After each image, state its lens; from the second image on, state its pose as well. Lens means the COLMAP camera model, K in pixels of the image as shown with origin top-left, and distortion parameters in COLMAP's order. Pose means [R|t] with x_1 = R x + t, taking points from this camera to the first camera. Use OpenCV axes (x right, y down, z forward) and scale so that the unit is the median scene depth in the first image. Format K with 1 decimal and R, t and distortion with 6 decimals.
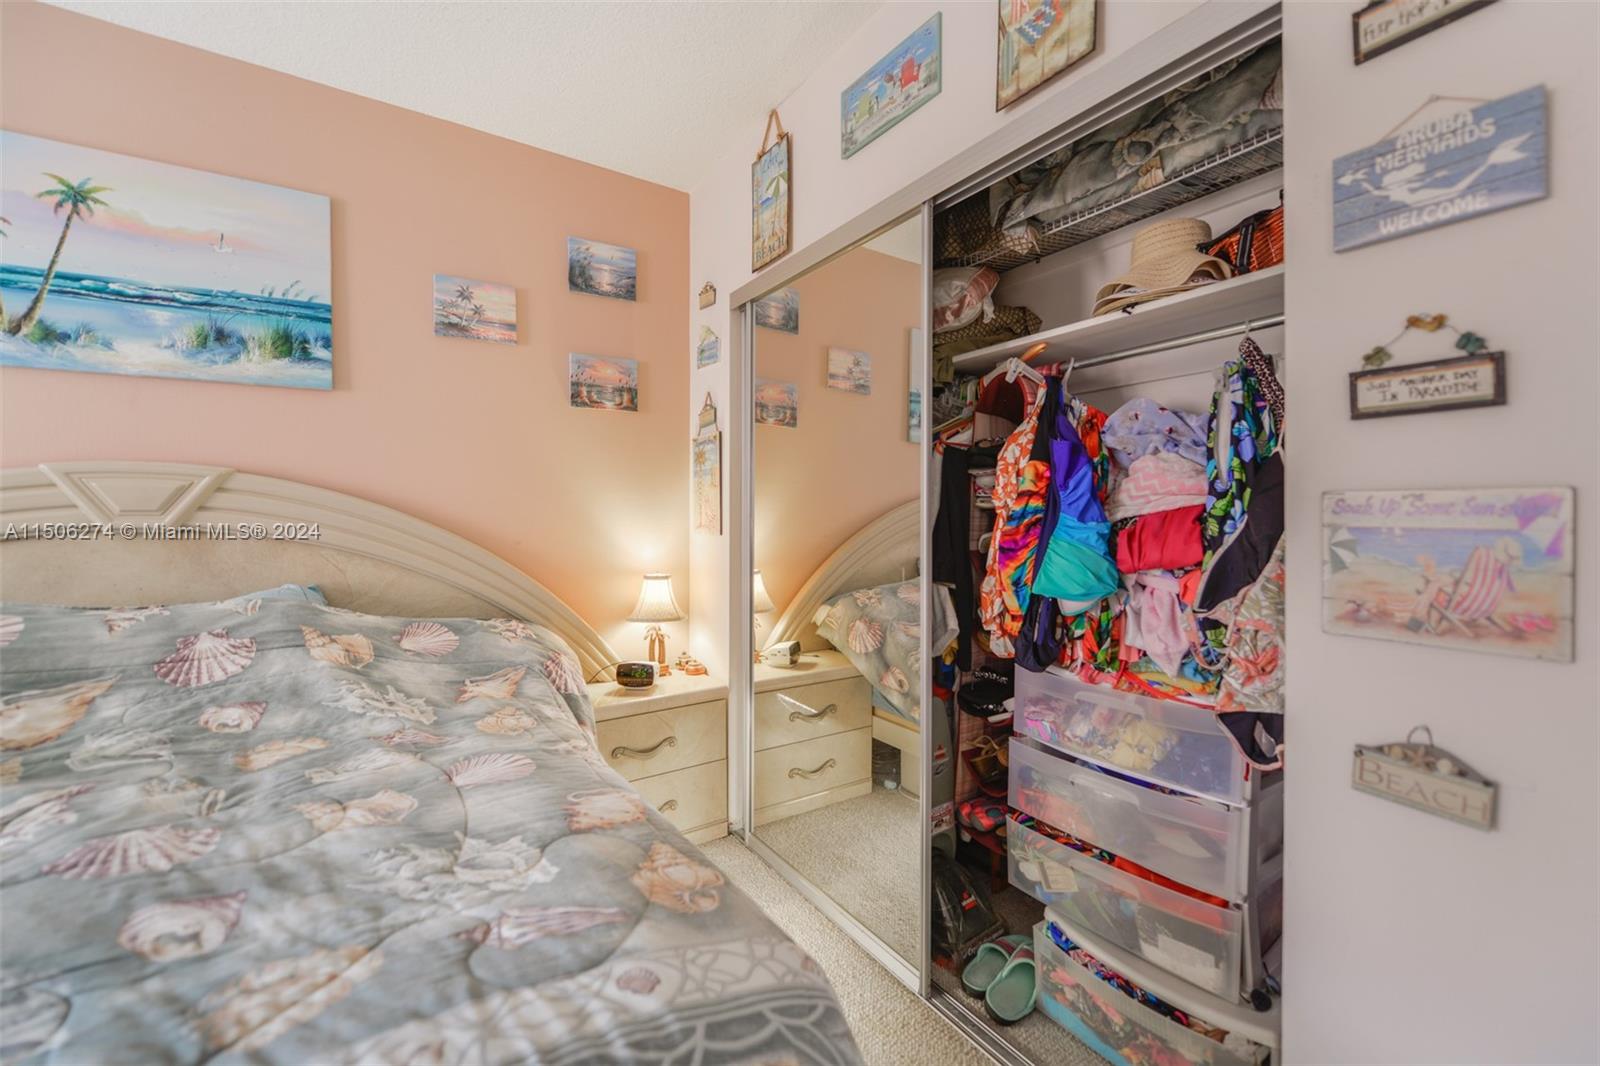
lens RADIAL K [[658.5, 0, 830.1], [0, 658.5, 516.5], [0, 0, 1]] dist [0.000072, -0.004812]
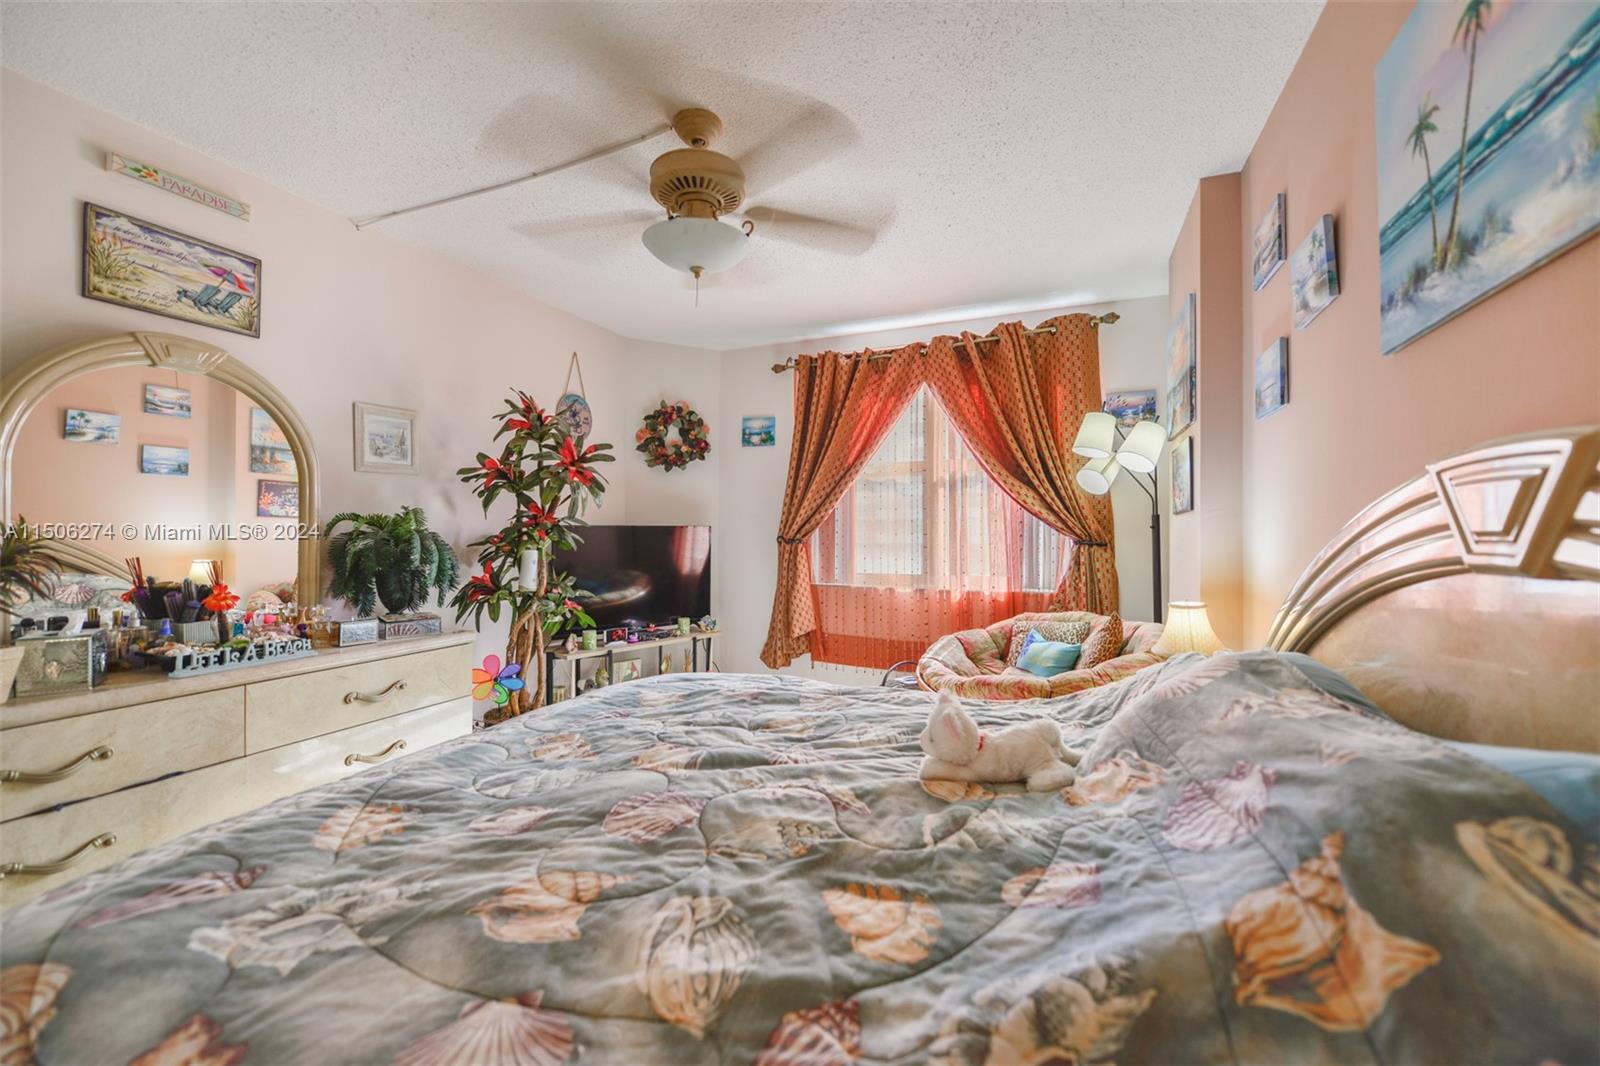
lens RADIAL K [[631.7, 0, 798.1], [0, 631.7, 529.3], [0, 0, 1]] dist [0.000150, -0.000536]
pose [[-0.844893, -0.005206, -0.534910, -0.341346], [-0.002298, 0.999979, -0.006103, -0.009973], [0.534931, -0.003927, -0.844887, 1.140270]]
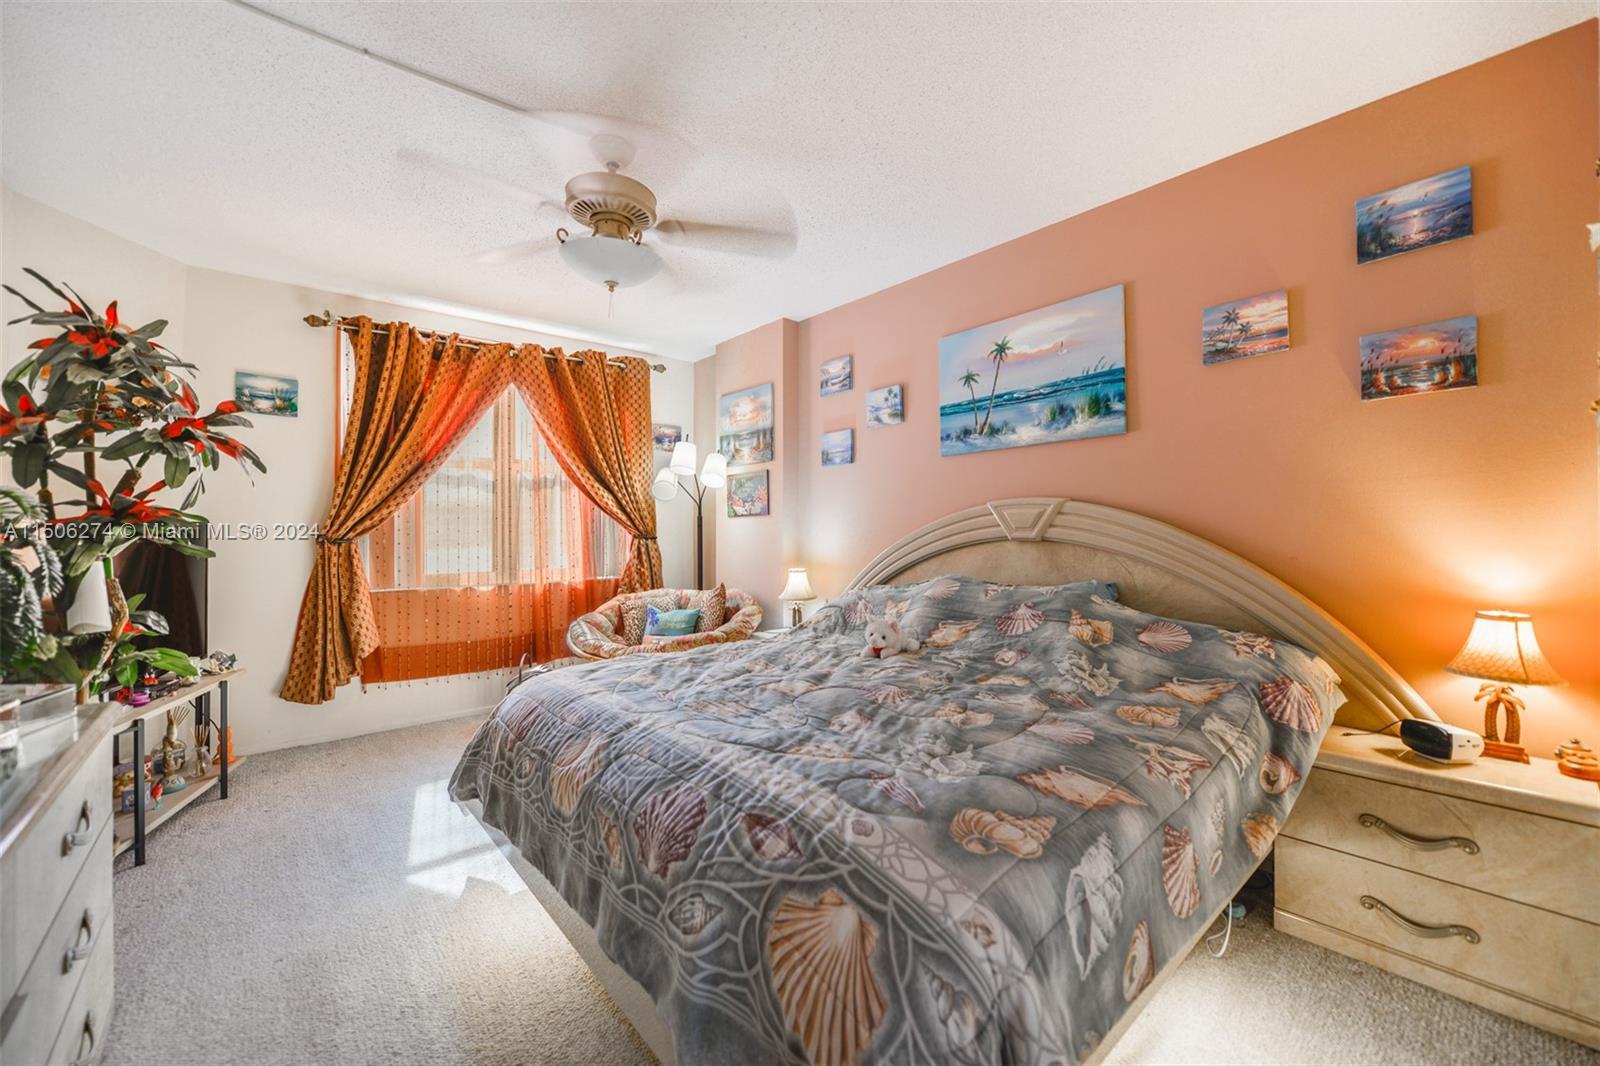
lens RADIAL K [[631.7, 0, 798.1], [0, 631.7, 529.3], [0, 0, 1]] dist [0.000150, -0.000536]
pose [[0.097907, -0.001894, -0.995194, 0.487333], [0.005484, 0.999984, -0.001363, -0.005417], [0.995180, -0.005325, 0.097916, 0.280465]]
